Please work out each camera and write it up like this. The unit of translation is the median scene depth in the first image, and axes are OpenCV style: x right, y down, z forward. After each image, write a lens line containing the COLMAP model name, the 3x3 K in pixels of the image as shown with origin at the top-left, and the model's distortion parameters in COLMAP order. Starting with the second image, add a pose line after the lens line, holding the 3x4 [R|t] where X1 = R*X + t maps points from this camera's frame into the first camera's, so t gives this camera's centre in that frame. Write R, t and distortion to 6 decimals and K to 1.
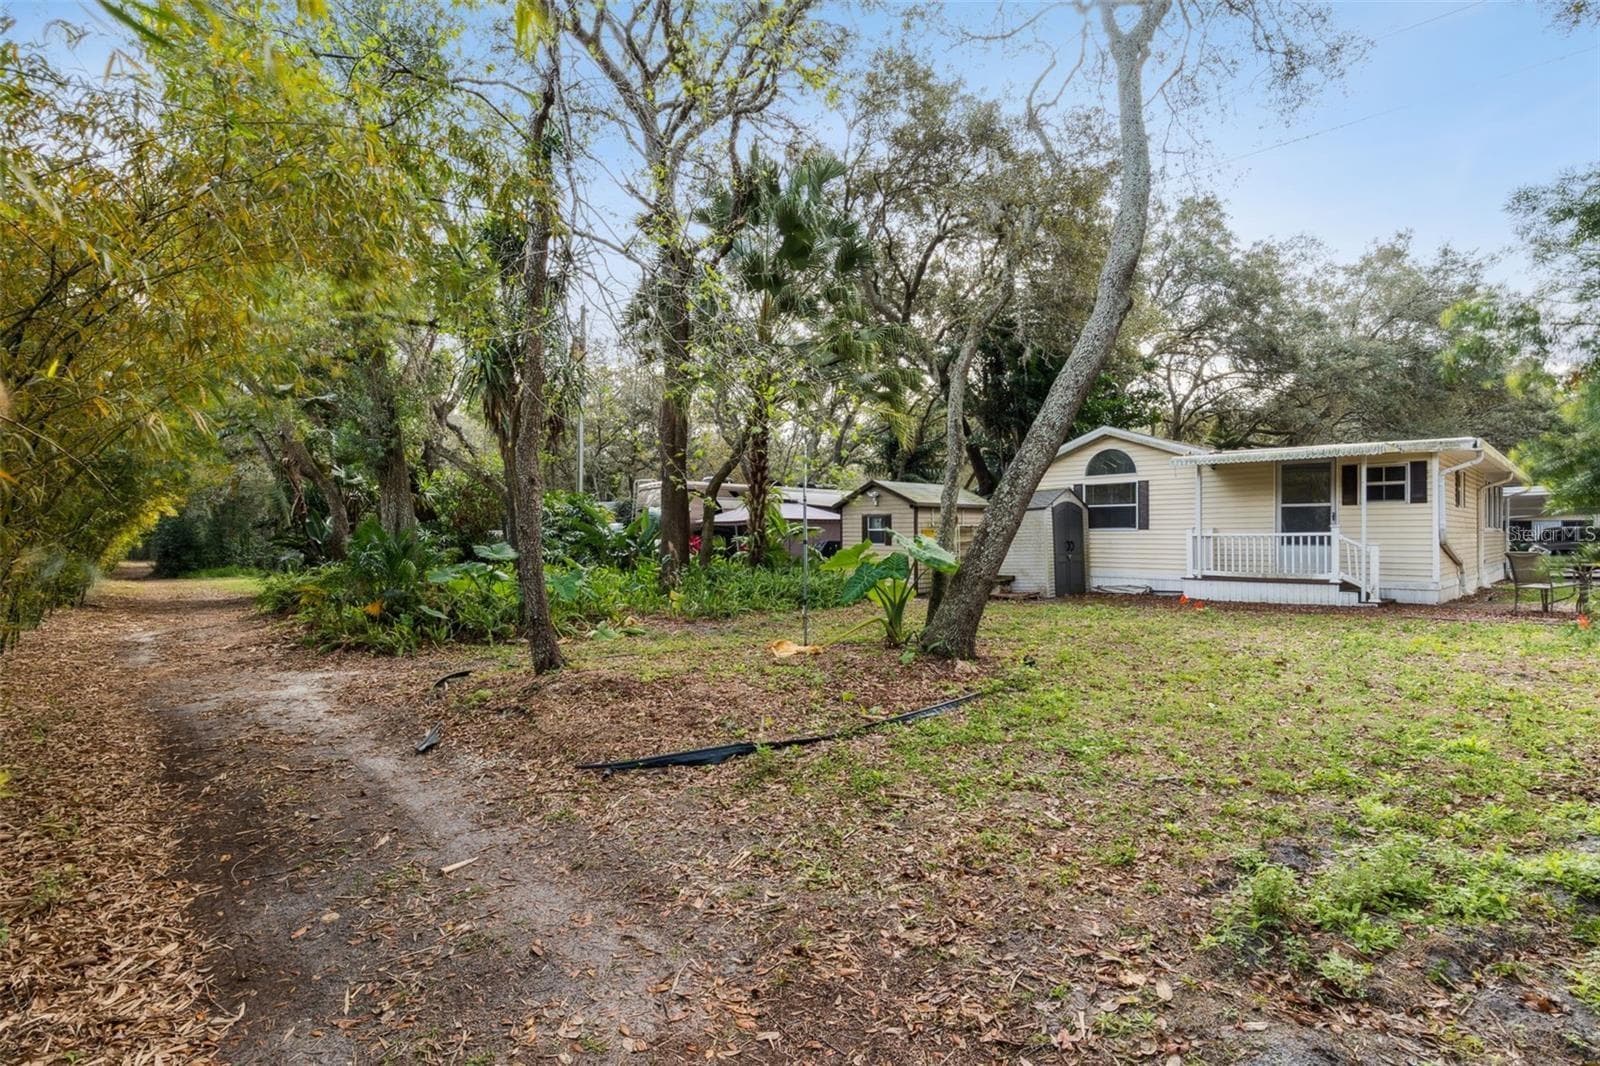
lens RADIAL K [[745.0, 0, 803.8], [0, 745.0, 524.2], [0, 0, 1]] dist [-0.009102, 0.000628]
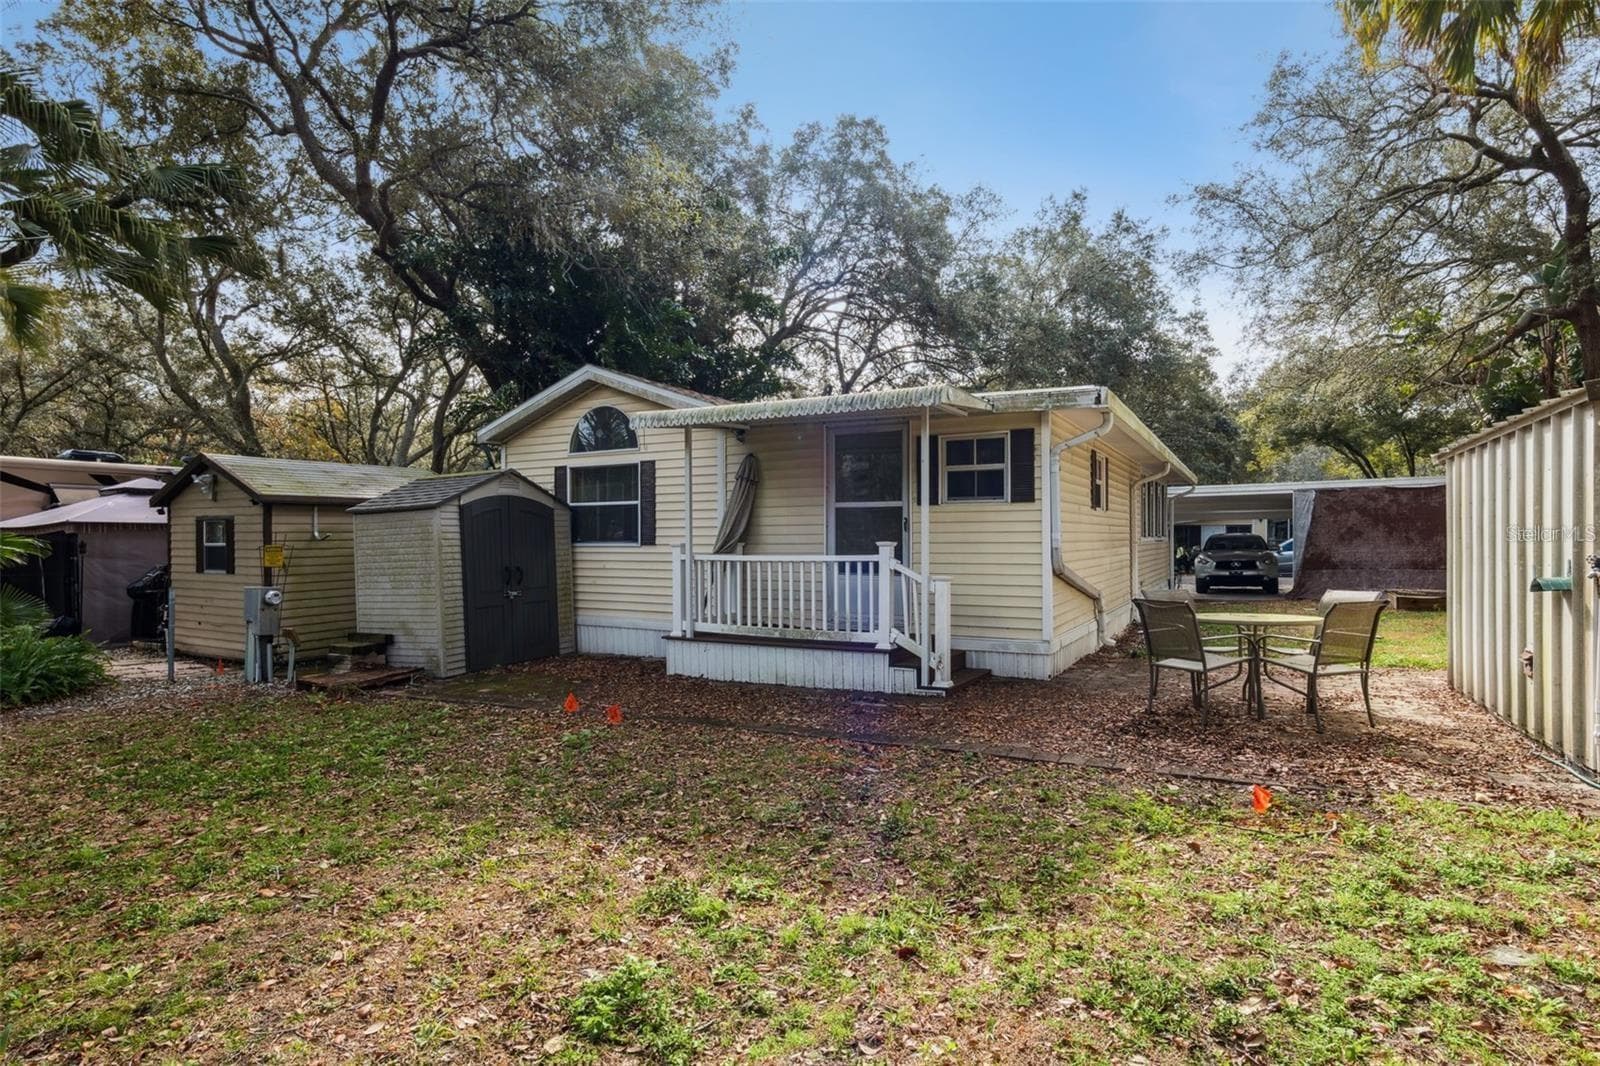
lens RADIAL K [[824.8, 0, 795.8], [0, 824.8, 517.5], [0, 0, 1]] dist [0.009297, -0.000570]
pose [[0.950084, 0.004646, 0.311961, 0.428361], [-0.001695, 0.999951, -0.009731, -0.009468], [-0.311991, 0.008716, 0.950045, 0.412955]]
